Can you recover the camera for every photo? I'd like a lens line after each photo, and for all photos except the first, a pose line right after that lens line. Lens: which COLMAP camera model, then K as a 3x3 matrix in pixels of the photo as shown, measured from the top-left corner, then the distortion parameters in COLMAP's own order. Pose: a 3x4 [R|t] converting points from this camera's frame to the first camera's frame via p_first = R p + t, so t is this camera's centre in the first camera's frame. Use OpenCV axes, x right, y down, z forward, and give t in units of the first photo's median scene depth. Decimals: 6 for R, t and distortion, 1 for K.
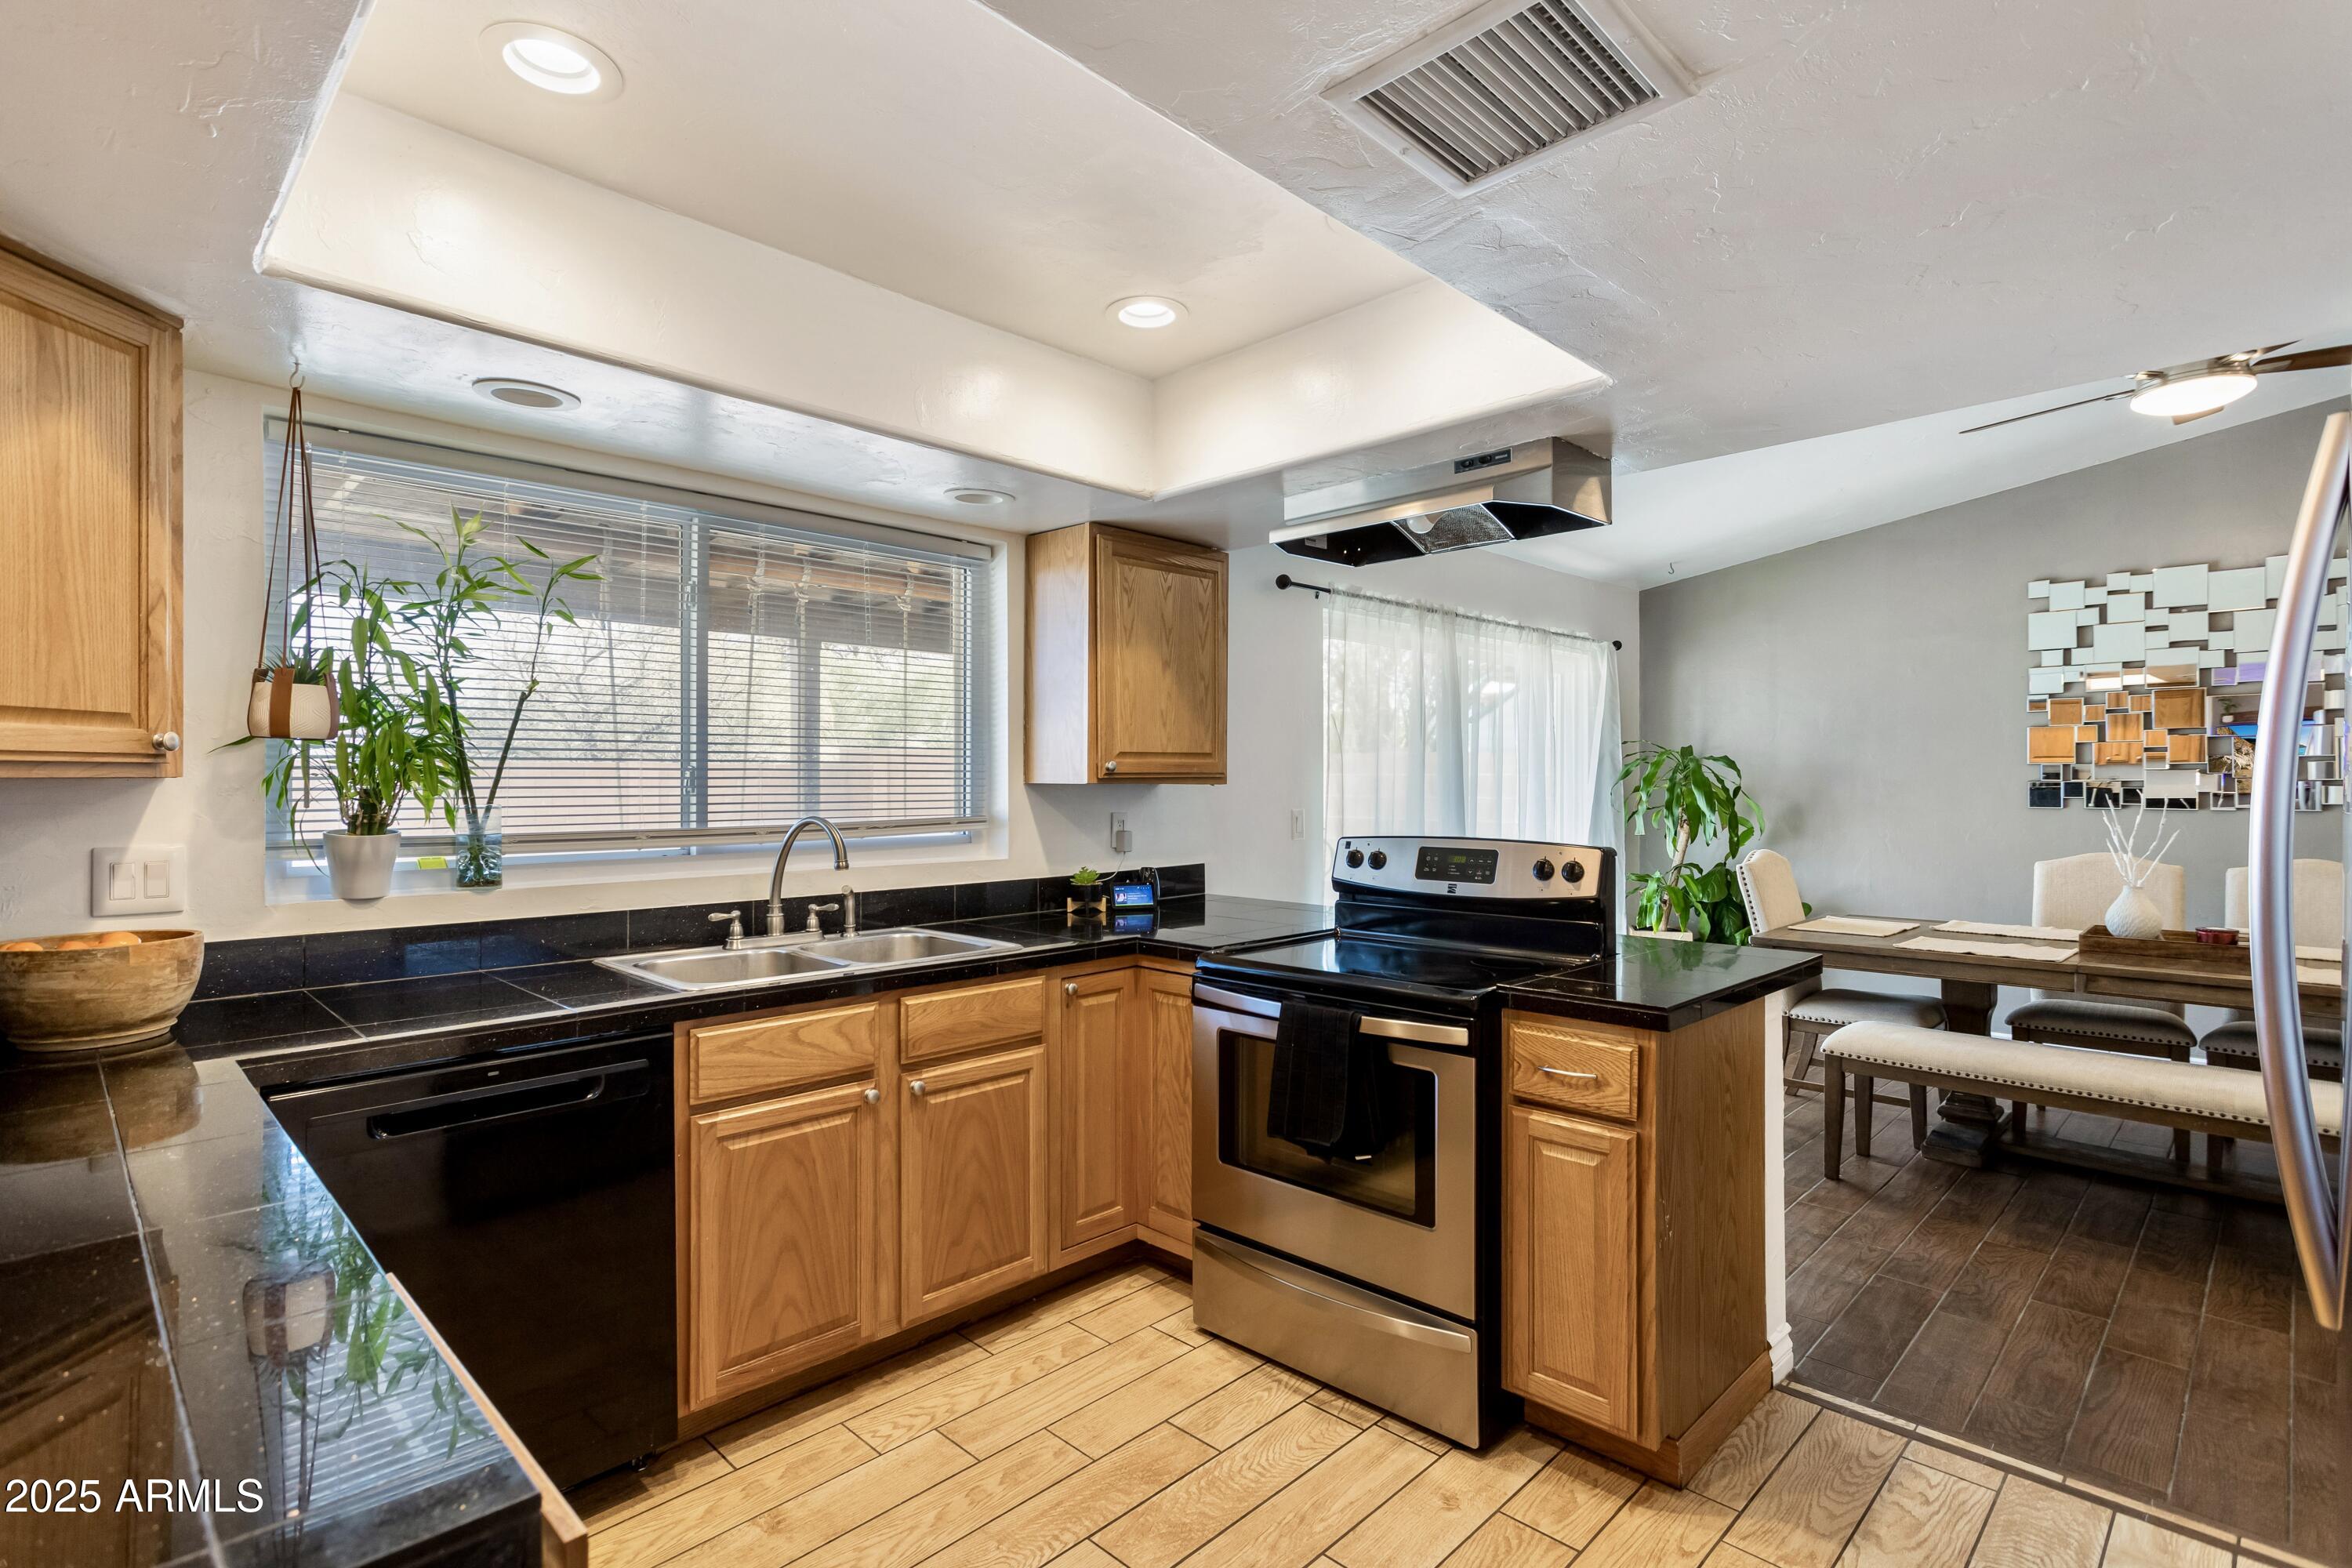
lens RADIAL K [[1143.0, 0, 1160.5], [0, 1143.0, 772.4], [0, 0, 1]] dist [0.002616, 0.001214]
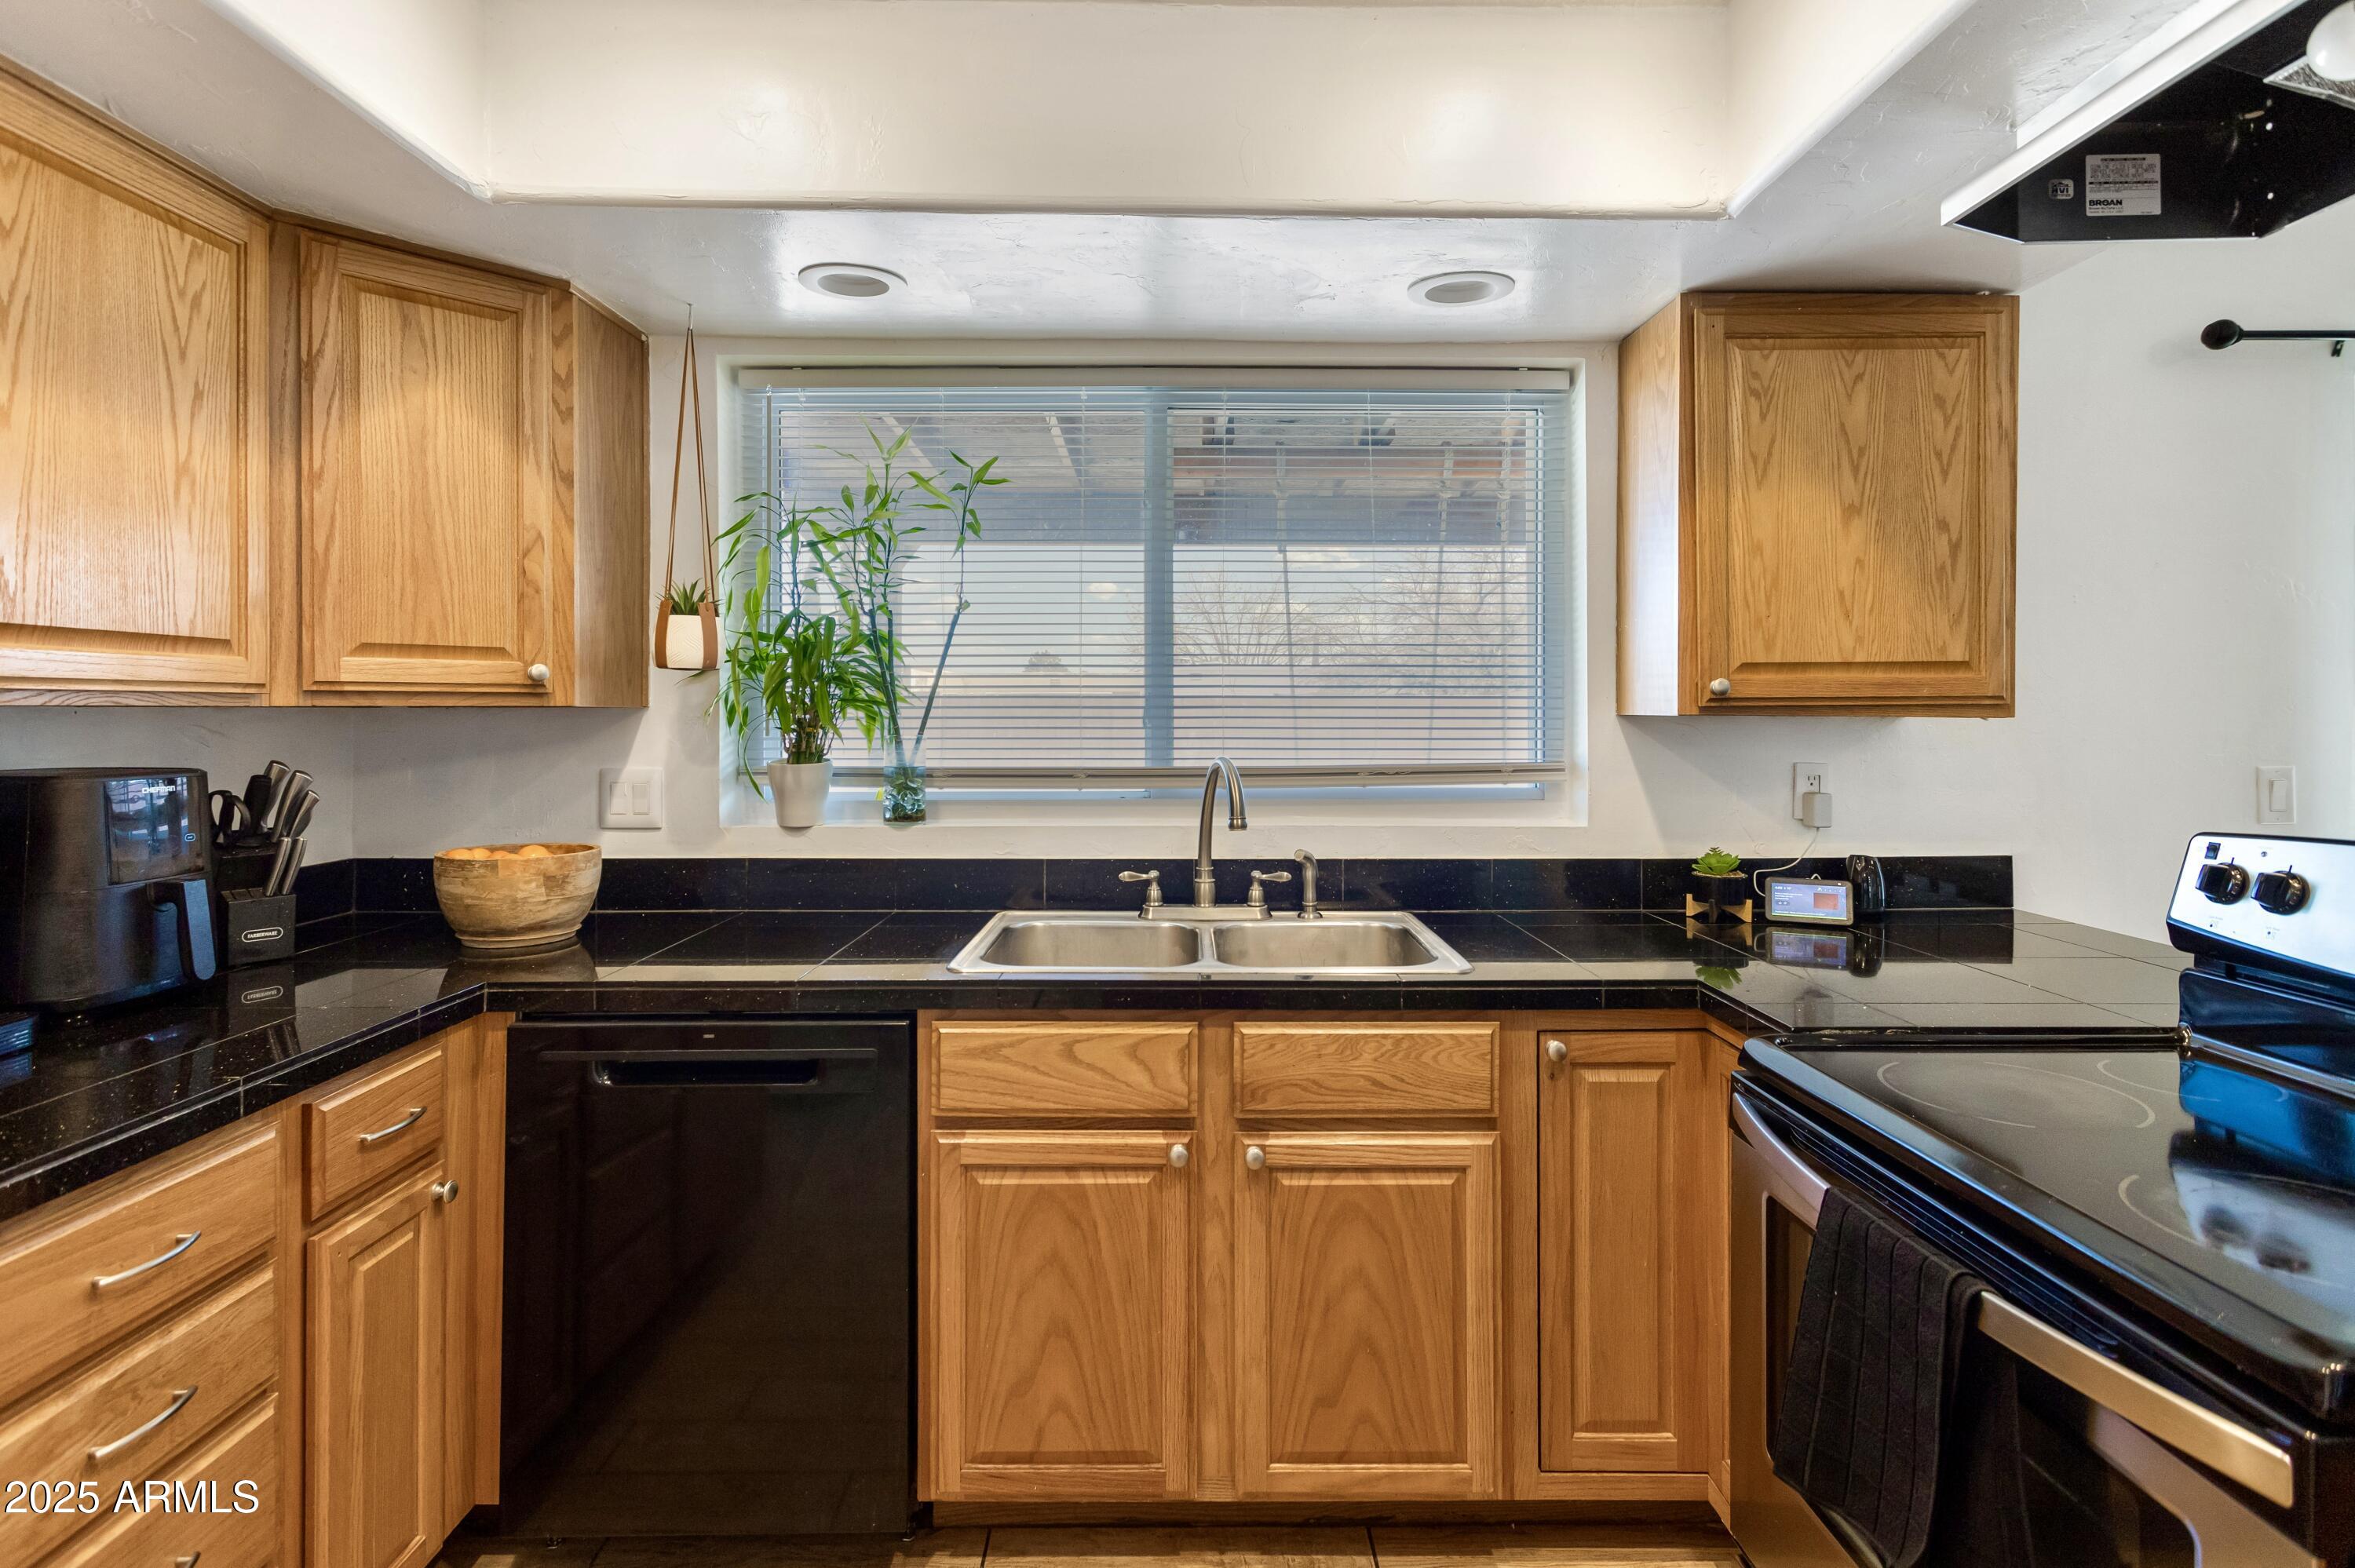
lens RADIAL K [[1144.3, 0, 1219.3], [0, 1144.3, 712.1], [0, 0, 1]] dist [0.002616, 0.001214]
pose [[0.711127, -0.000633, -0.703064, 0.242940], [0.003917, 0.999988, 0.003061, 0.006450], [0.703053, -0.004931, 0.711120, 0.475501]]
